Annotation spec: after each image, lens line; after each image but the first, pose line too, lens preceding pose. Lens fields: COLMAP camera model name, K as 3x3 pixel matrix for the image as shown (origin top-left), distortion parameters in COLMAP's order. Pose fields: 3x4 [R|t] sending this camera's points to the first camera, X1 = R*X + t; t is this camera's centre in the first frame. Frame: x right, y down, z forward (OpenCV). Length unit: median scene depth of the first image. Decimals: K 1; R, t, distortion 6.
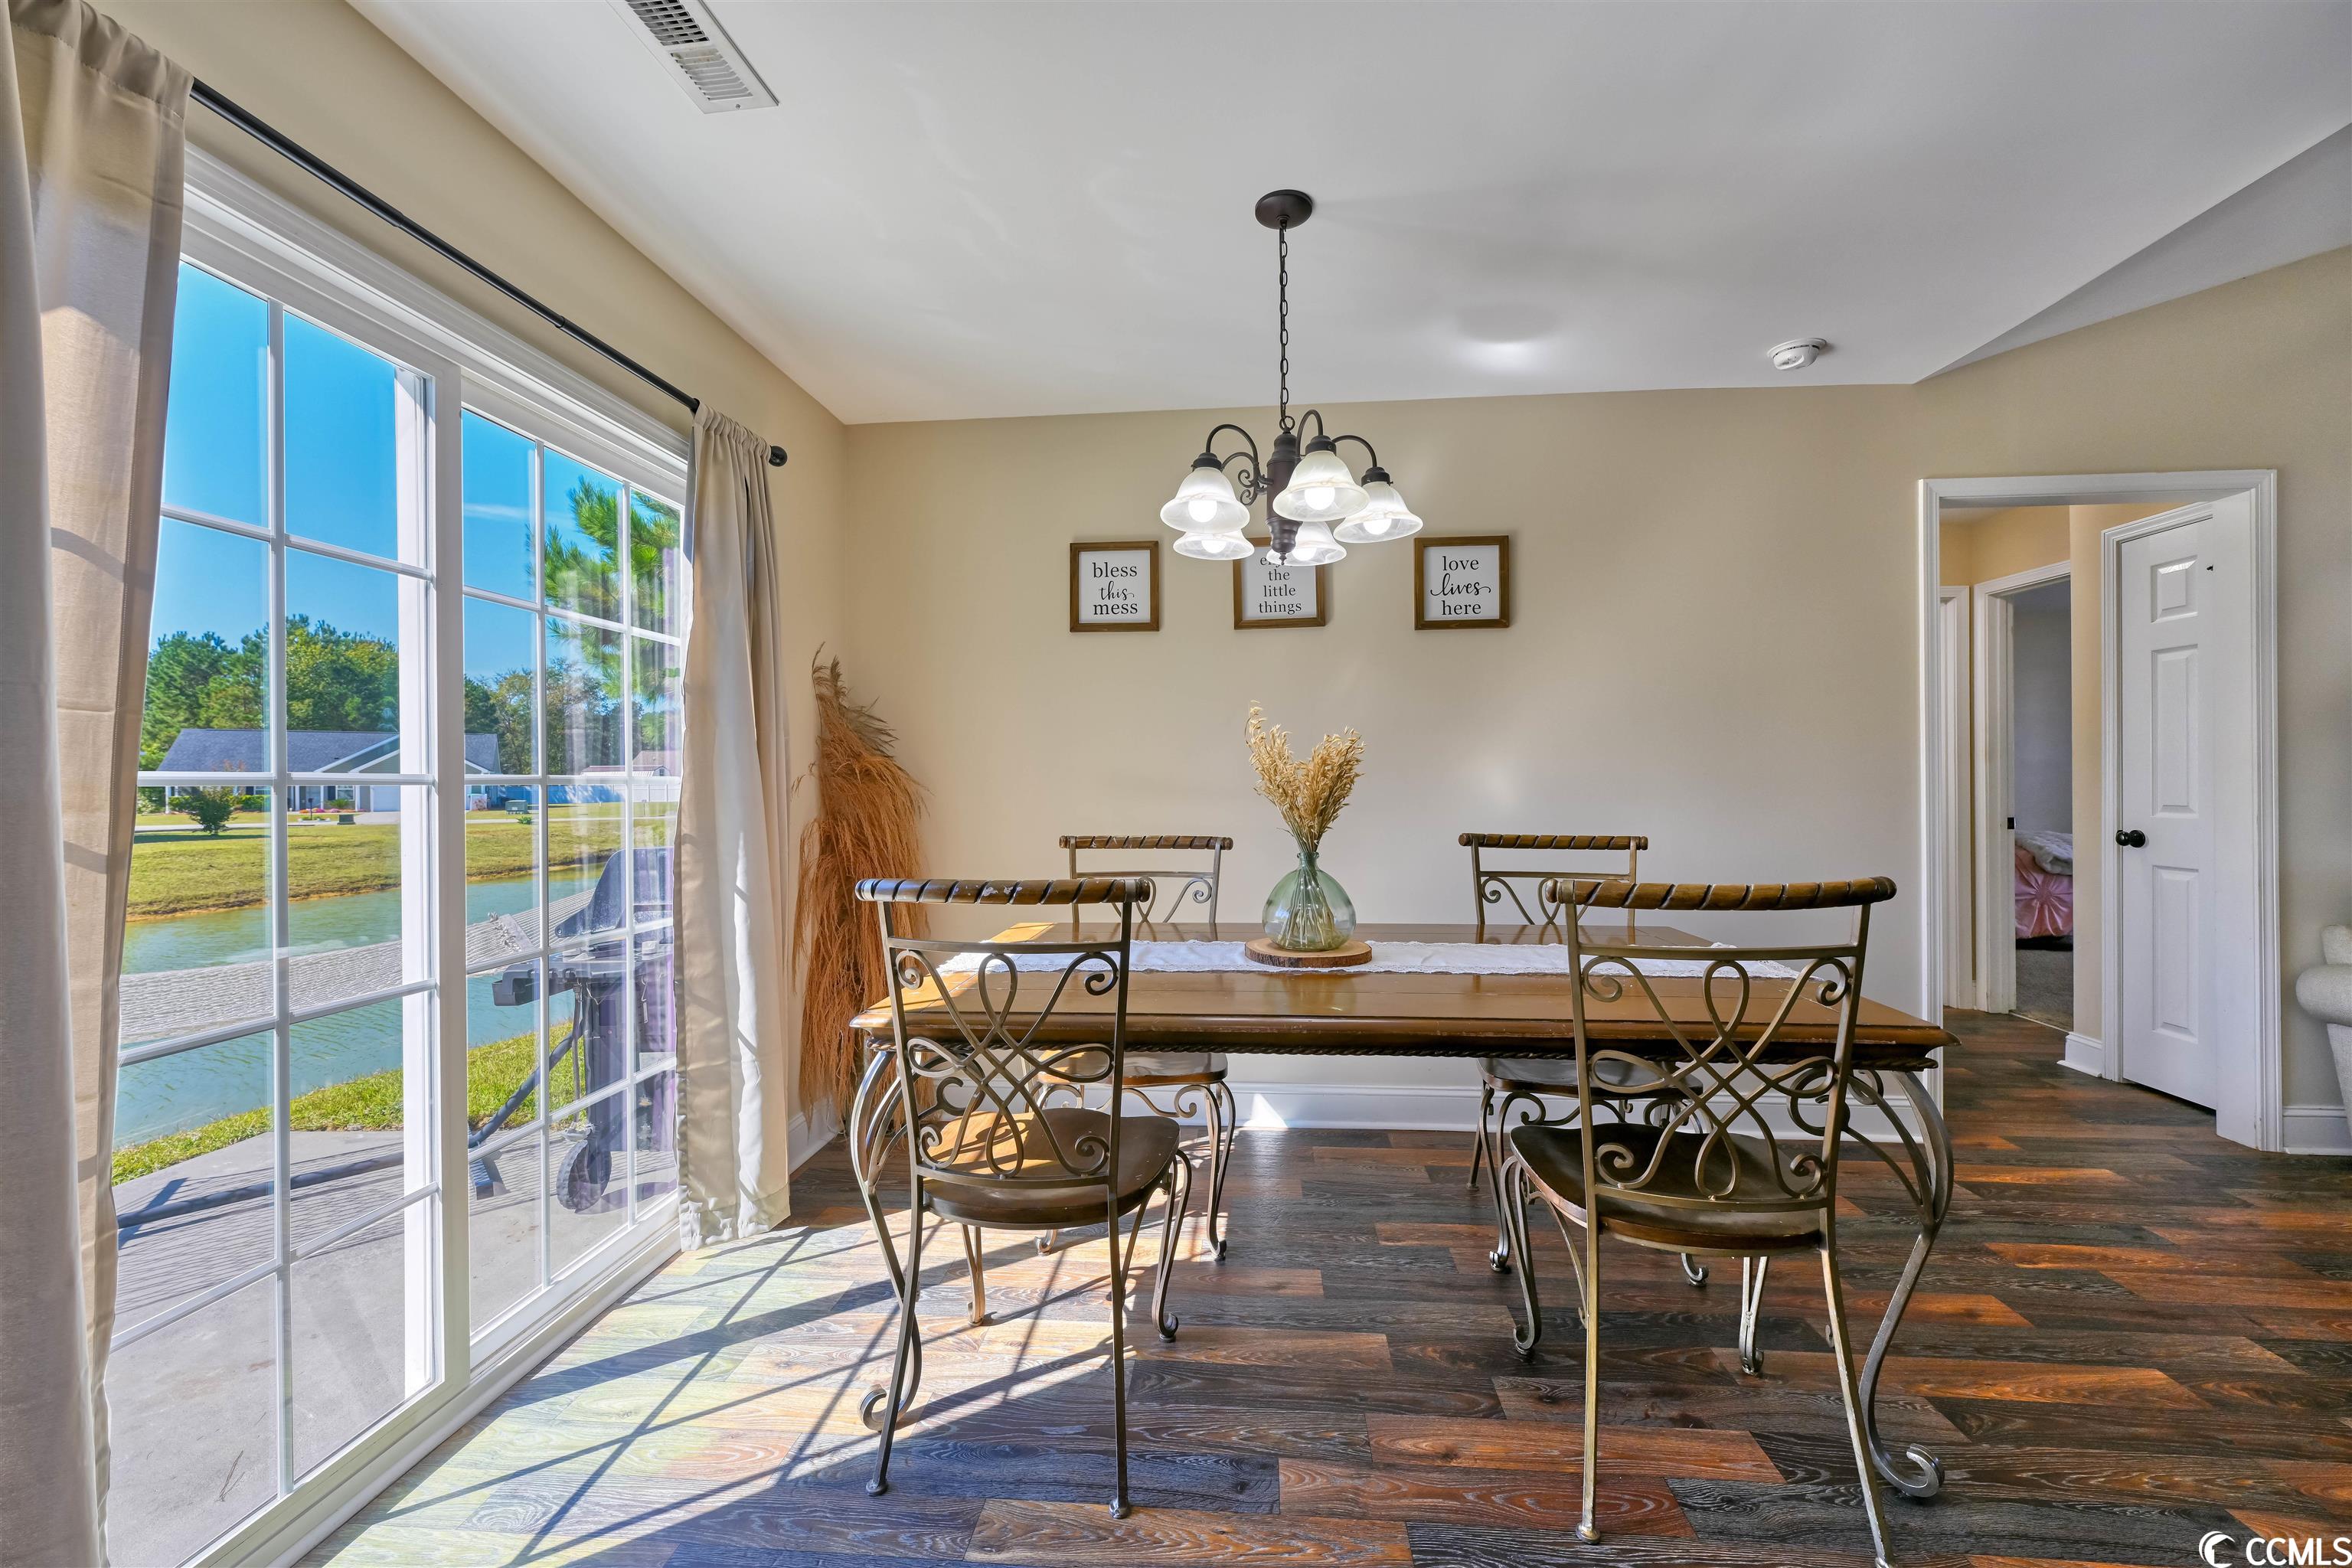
lens RADIAL K [[939.7, 0, 1176.0], [0, 939.7, 784.0], [0, 0, 1]] dist [-0.000842, -0.000192]
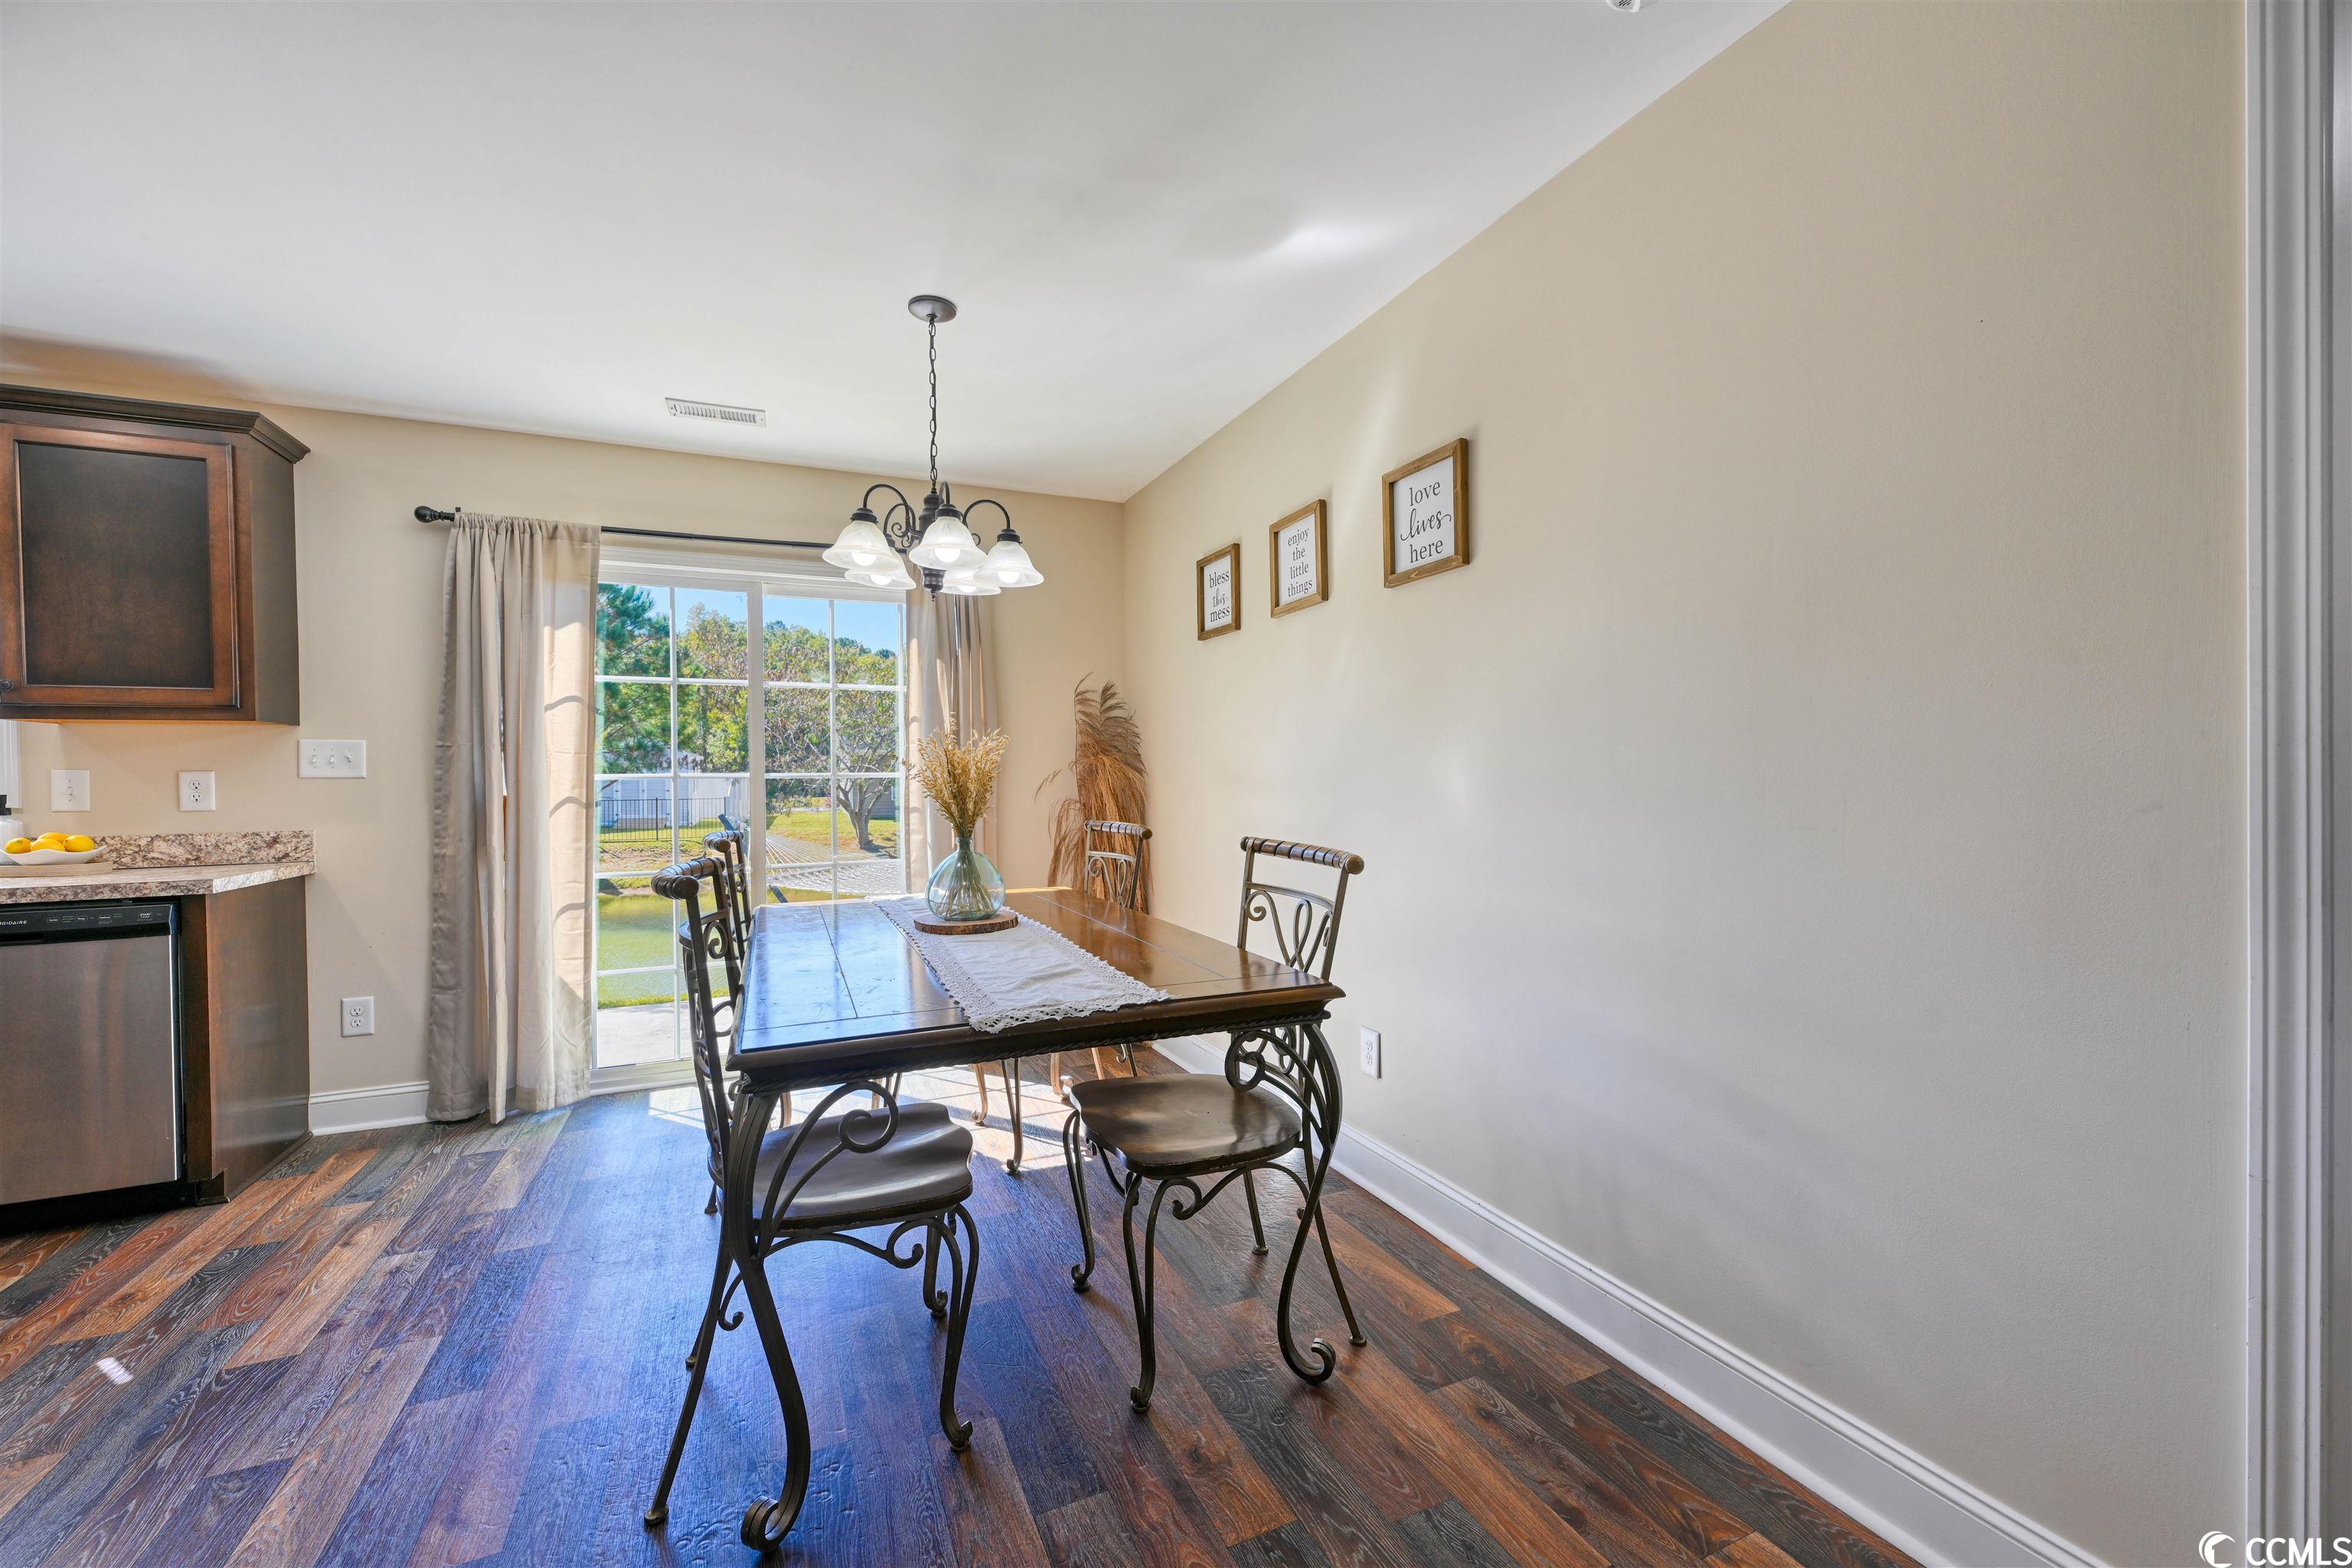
lens RADIAL K [[939.7, 0, 1176.0], [0, 939.7, 784.0], [0, 0, 1]] dist [-0.000842, -0.000192]
pose [[0.484304, 0.009570, -0.874847, 0.890715], [0.004833, 0.999896, 0.013614, -0.007179], [0.874886, -0.010822, 0.484208, 0.452785]]
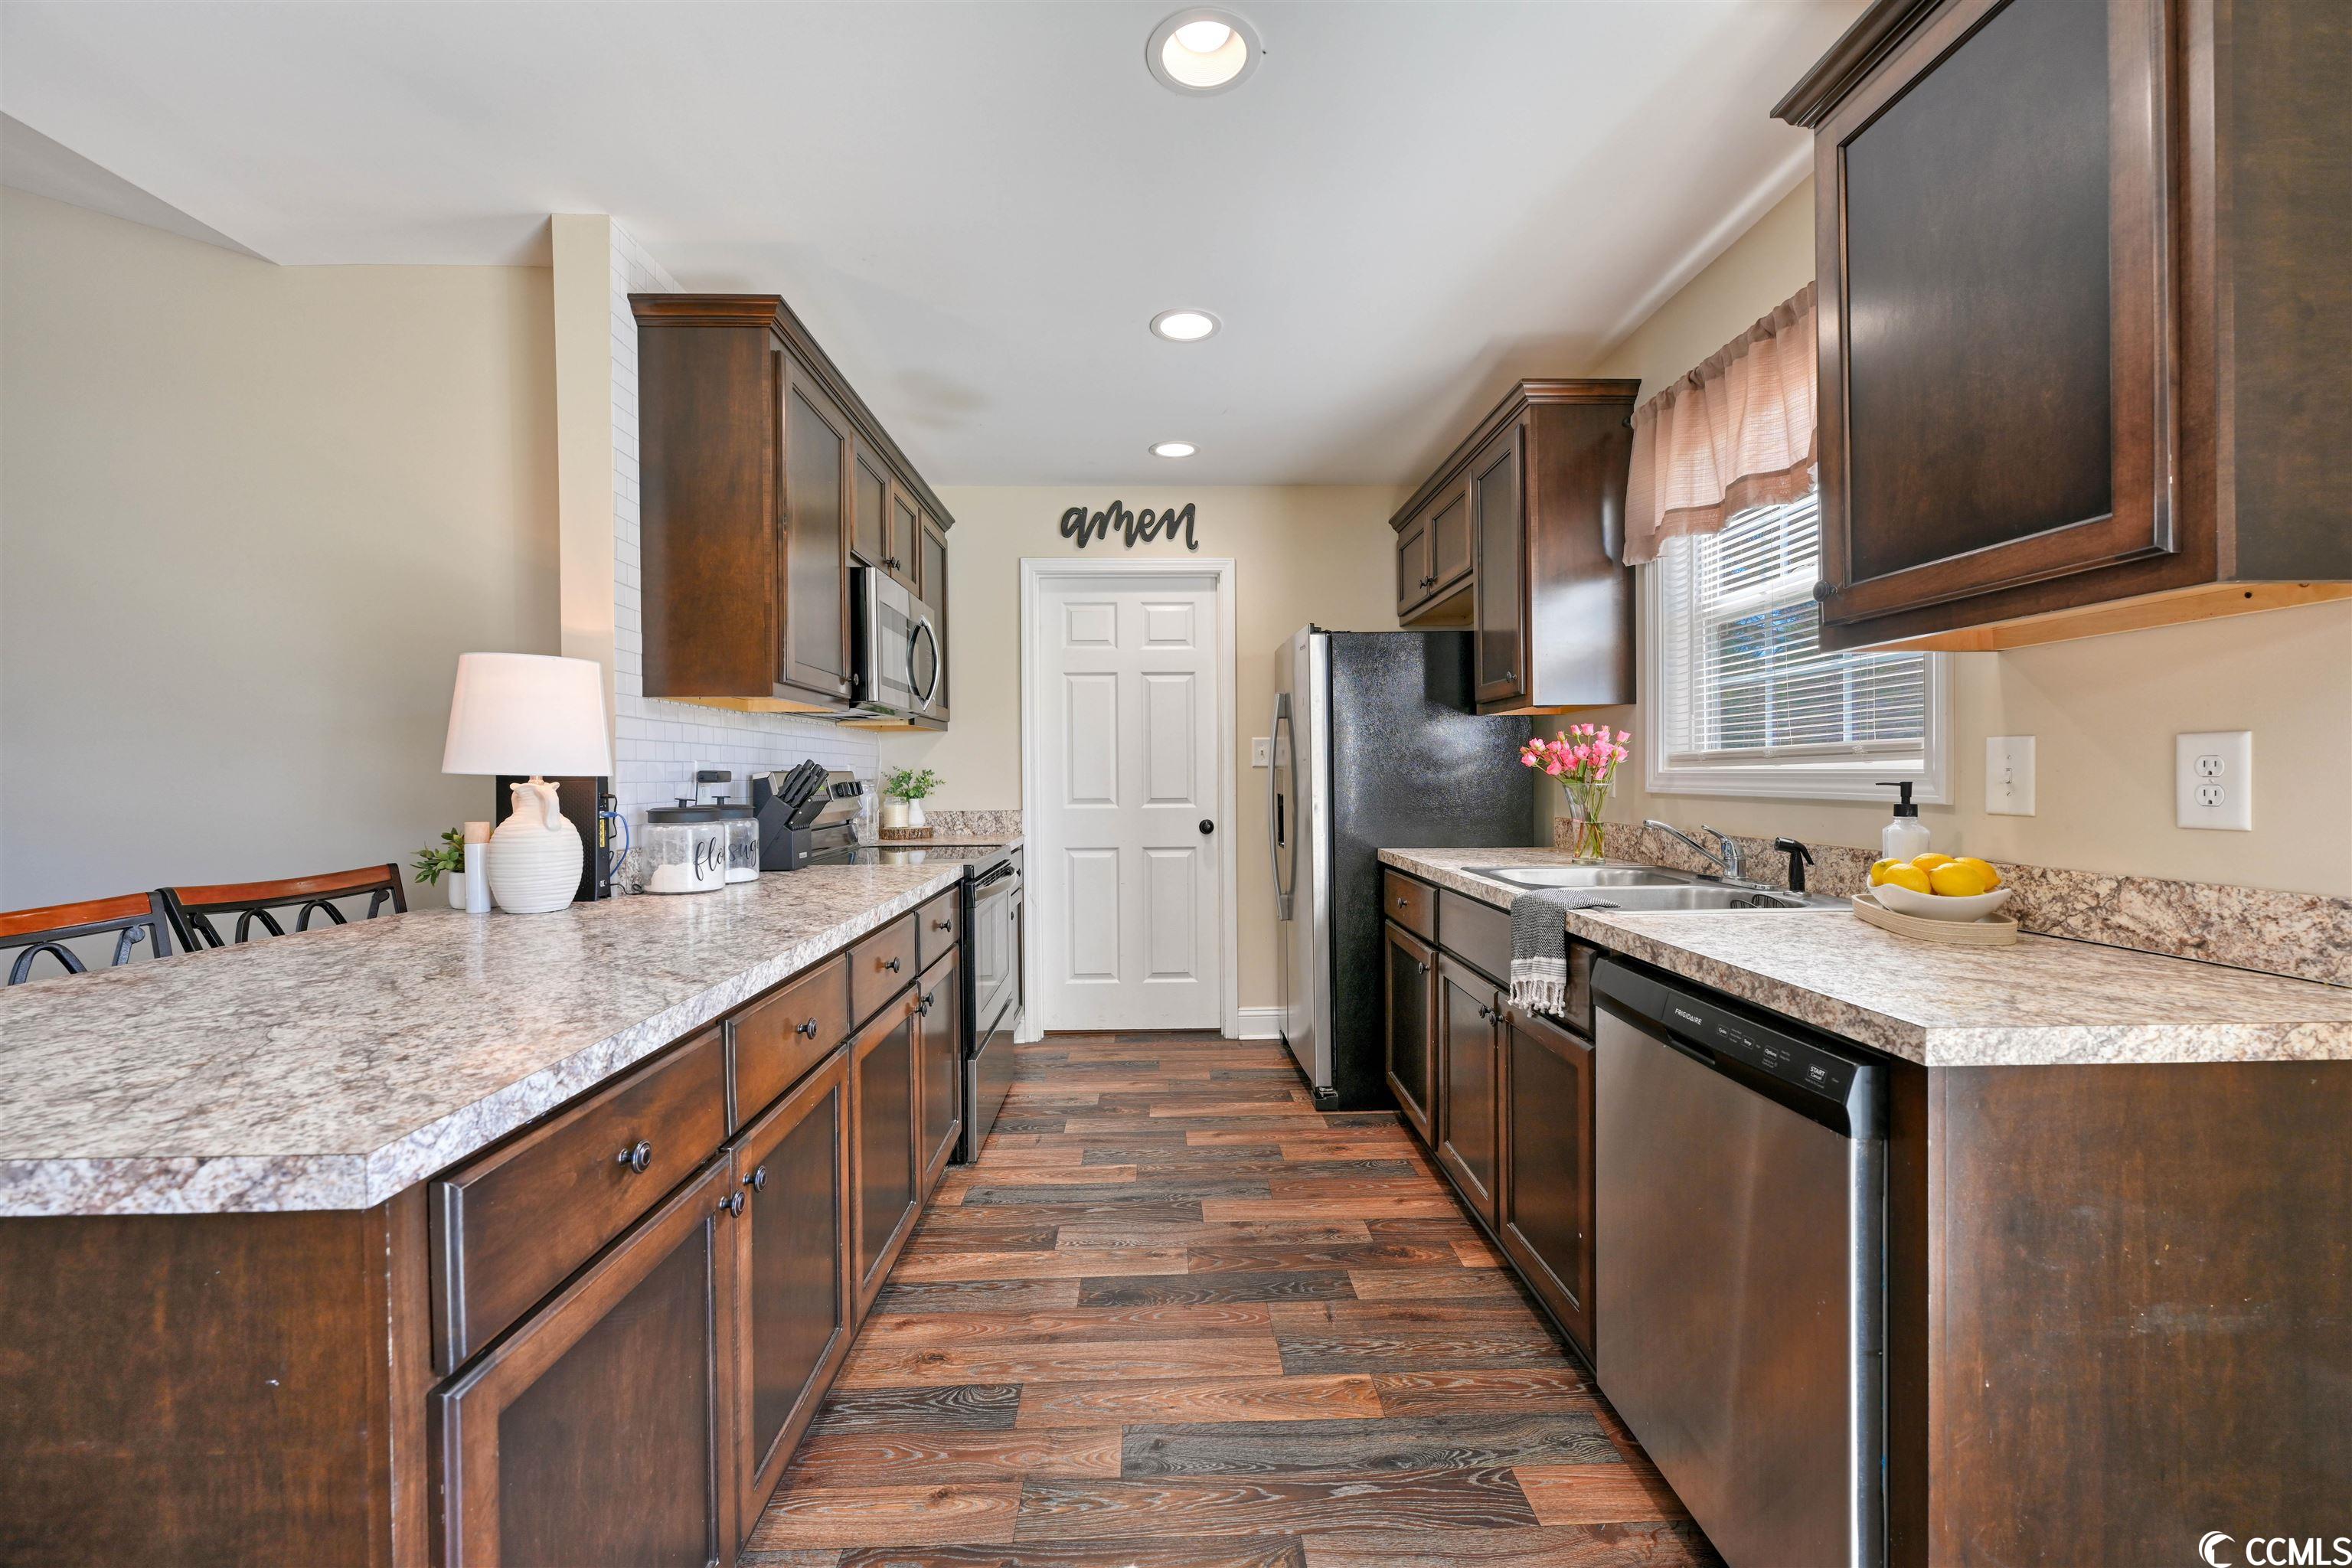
lens RADIAL K [[939.7, 0, 1176.0], [0, 939.7, 784.0], [0, 0, 1]] dist [-0.000842, -0.000192]
pose [[-0.992959, 0.018112, -0.117068, 0.227153], [0.016352, 0.999739, 0.015971, -0.004592], [0.117326, 0.013944, -0.992996, 0.398316]]
